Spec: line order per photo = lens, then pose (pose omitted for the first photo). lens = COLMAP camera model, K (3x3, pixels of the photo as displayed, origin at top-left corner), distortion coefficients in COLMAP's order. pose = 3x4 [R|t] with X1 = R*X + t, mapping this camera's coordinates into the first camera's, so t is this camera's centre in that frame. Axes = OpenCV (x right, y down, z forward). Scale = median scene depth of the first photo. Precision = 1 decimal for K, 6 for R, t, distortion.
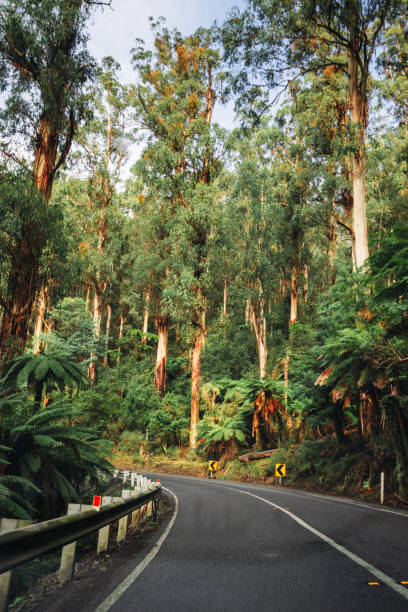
lens RADIAL K [[509.4, 0, 206.4], [0, 509.4, 327.3], [0, 0, 1]] dist [0.011467, 0.000857]
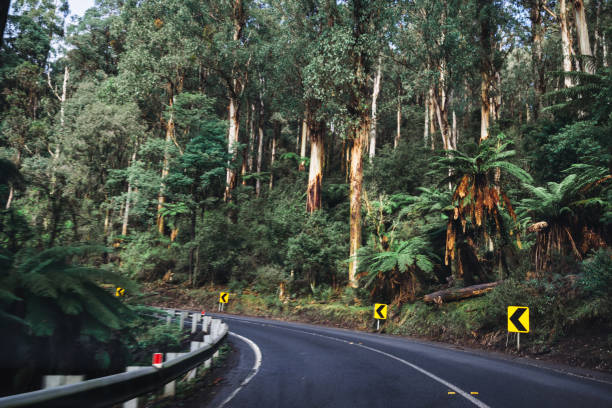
lens RADIAL K [[509.4, 0, 306.0], [0, 509.4, 204.0], [0, 0, 1]] dist [0.011467, 0.000857]
pose [[0.988815, -0.022820, -0.147388, 0.014537], [0.030115, 0.998419, 0.047454, 0.091694], [0.146072, -0.051362, 0.987940, 0.322441]]
